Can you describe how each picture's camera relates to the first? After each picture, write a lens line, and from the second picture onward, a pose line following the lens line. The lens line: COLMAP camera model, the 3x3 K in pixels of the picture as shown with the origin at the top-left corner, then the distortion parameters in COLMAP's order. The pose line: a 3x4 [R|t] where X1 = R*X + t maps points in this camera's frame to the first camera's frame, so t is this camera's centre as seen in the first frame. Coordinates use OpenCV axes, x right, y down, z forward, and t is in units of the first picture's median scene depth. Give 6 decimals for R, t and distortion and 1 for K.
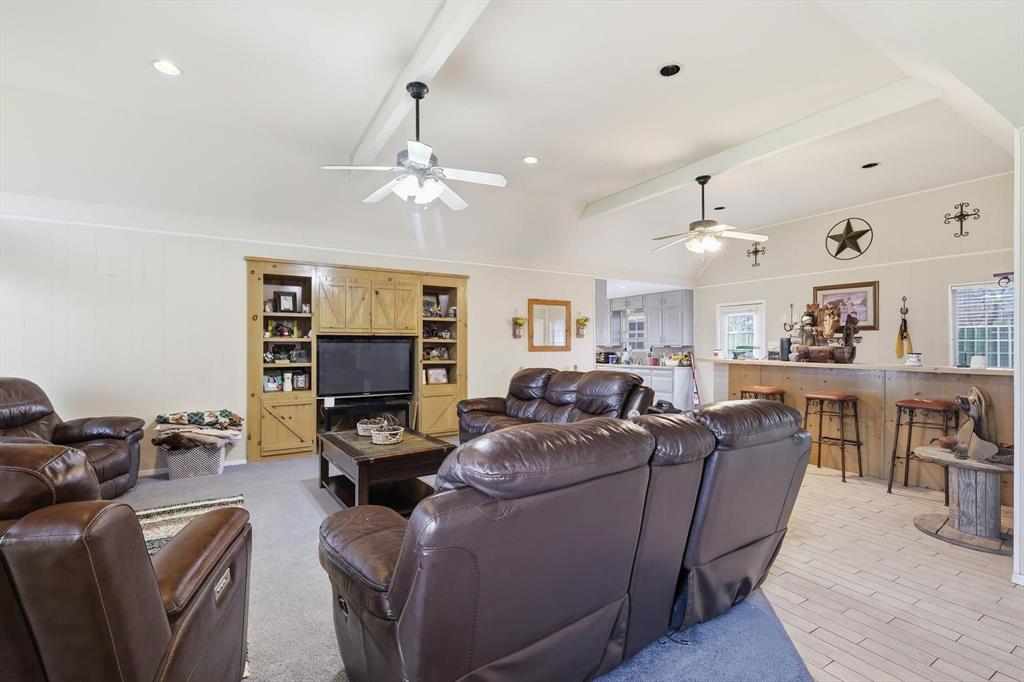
lens RADIAL K [[449.3, 0, 511.0], [0, 449.3, 342.7], [0, 0, 1]] dist [0.000455, -0.000059]
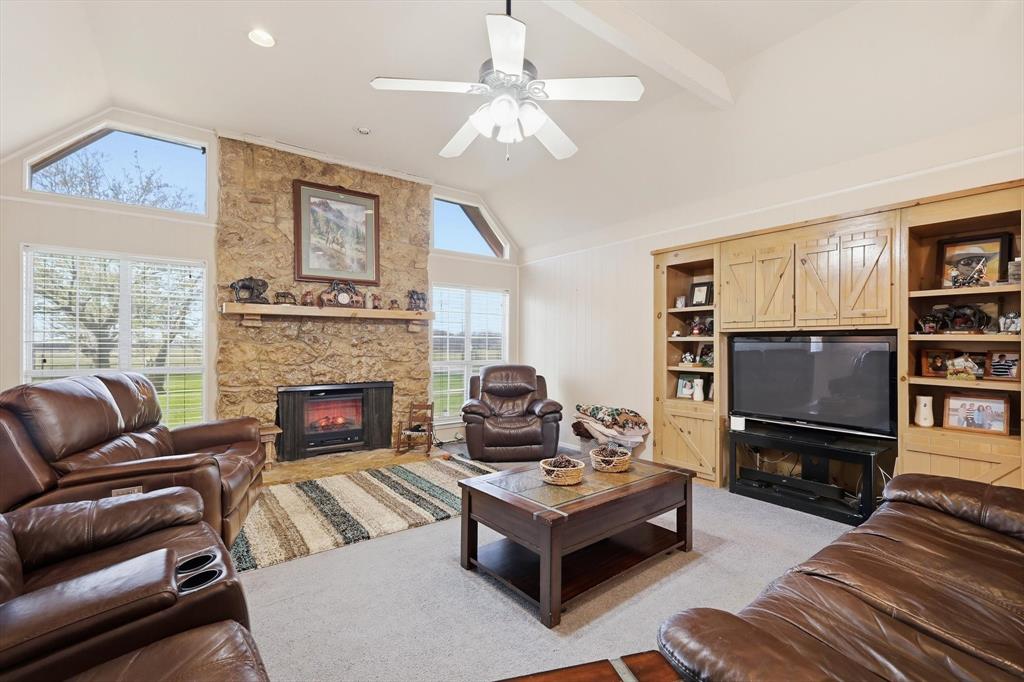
lens RADIAL K [[449.3, 0, 512.8], [0, 449.3, 340.1], [0, 0, 1]] dist [0.000455, -0.000059]
pose [[0.094822, -0.004072, -0.995486, 0.302705], [0.003387, 0.999987, -0.003768, -0.002226], [0.995488, -0.003014, 0.094835, 0.584276]]
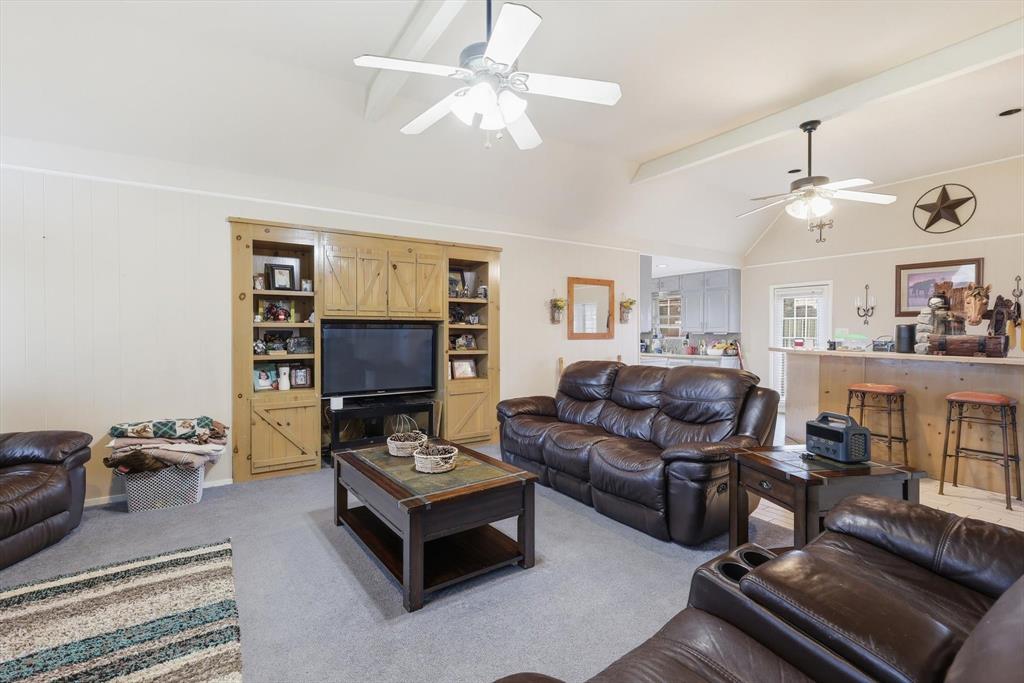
lens RADIAL K [[460.7, 0, 511.4], [0, 460.7, 335.5], [0, 0, 1]] dist [0.007622, -0.001589]
pose [[0.999668, 0.002729, 0.025632, -0.118698], [-0.003140, 0.999867, 0.016034, -0.002153], [-0.025585, -0.016109, 0.999543, 0.179717]]
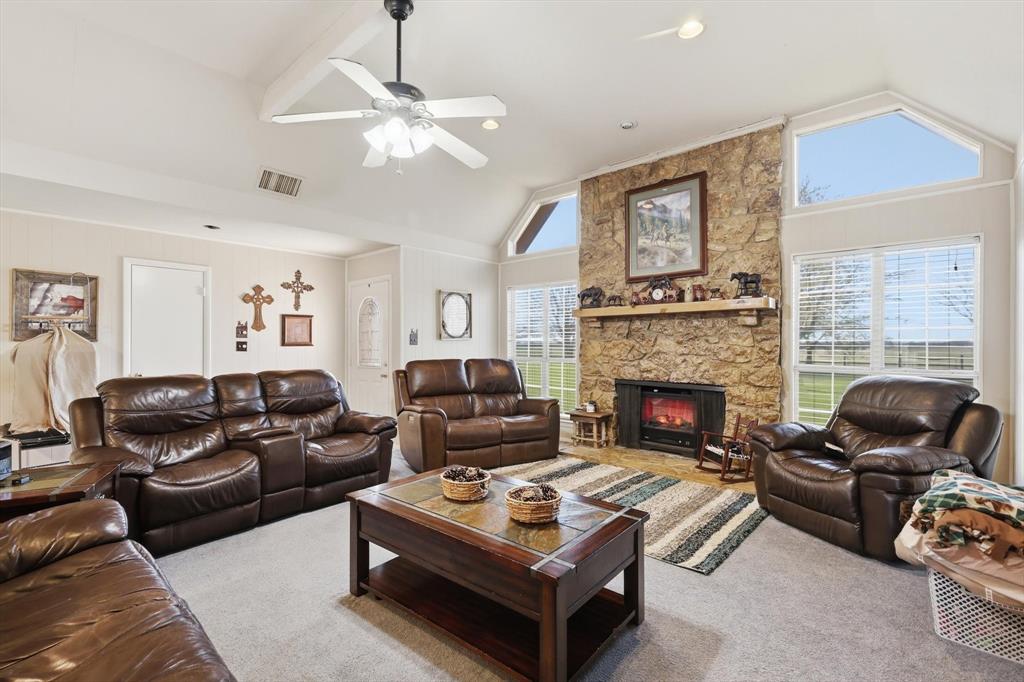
lens RADIAL K [[449.3, 0, 519.7], [0, 449.3, 343.7], [0, 0, 1]] dist [0.000455, -0.000059]
pose [[-0.954567, 0.000836, -0.297995, -0.115450], [0.002517, 0.999983, -0.005258, 0.010303], [0.297986, -0.005769, -0.954553, 1.106437]]
